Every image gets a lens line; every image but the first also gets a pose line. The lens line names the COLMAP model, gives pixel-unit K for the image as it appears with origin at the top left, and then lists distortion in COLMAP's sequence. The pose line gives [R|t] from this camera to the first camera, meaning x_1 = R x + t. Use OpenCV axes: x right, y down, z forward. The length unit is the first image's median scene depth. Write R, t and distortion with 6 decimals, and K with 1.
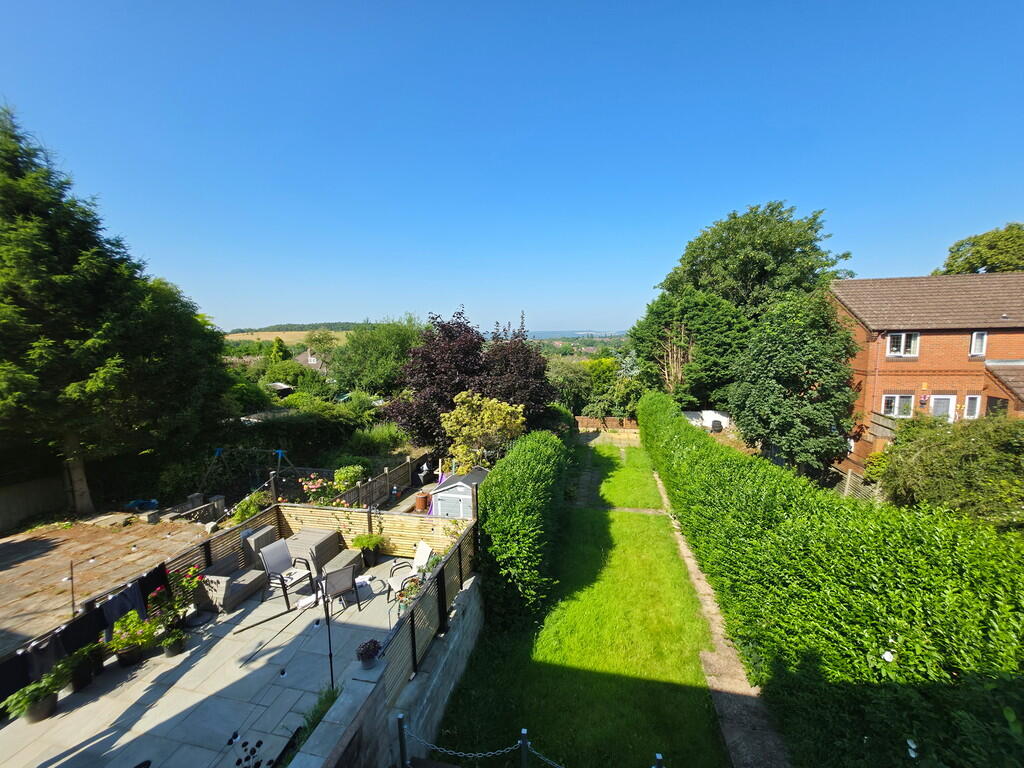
lens RADIAL K [[412.2, 0, 510.5], [0, 412.2, 381.7], [0, 0, 1]] dist [-0.003814, -0.000025]
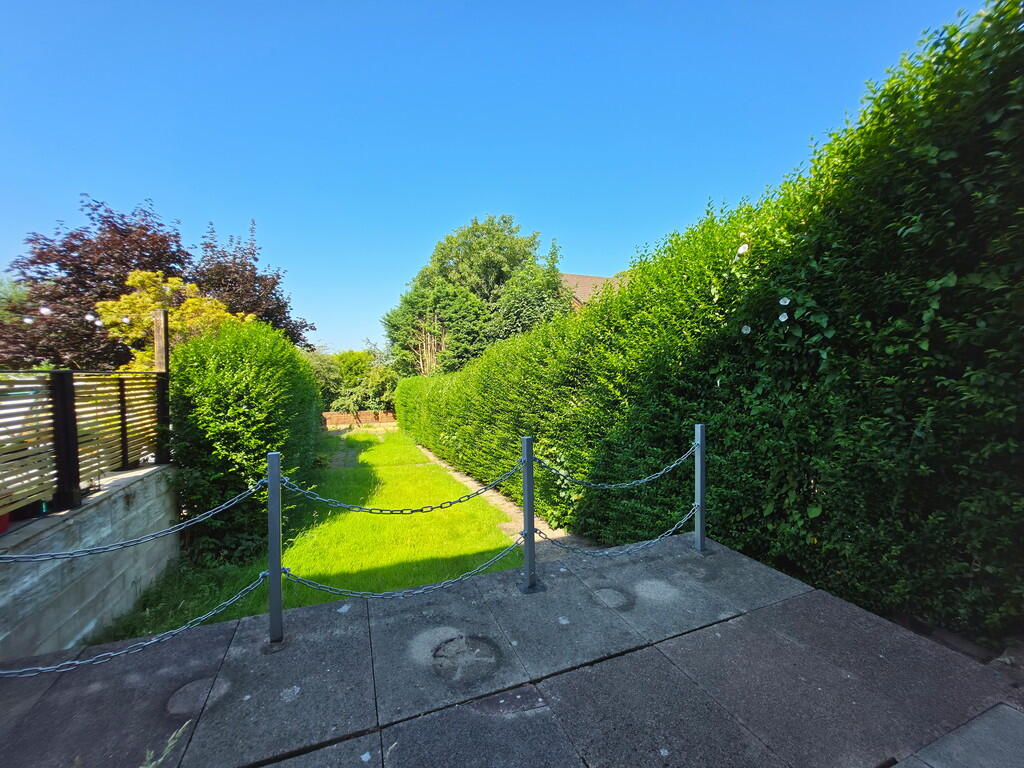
lens RADIAL K [[412.2, 0, 511.2], [0, 412.2, 384.1], [0, 0, 1]] dist [-0.003814, -0.000025]
pose [[0.827444, 0.002087, 0.561545, -0.000414], [0.047260, 0.996187, -0.073341, 0.119973], [-0.559557, 0.087224, 0.824189, 0.069499]]
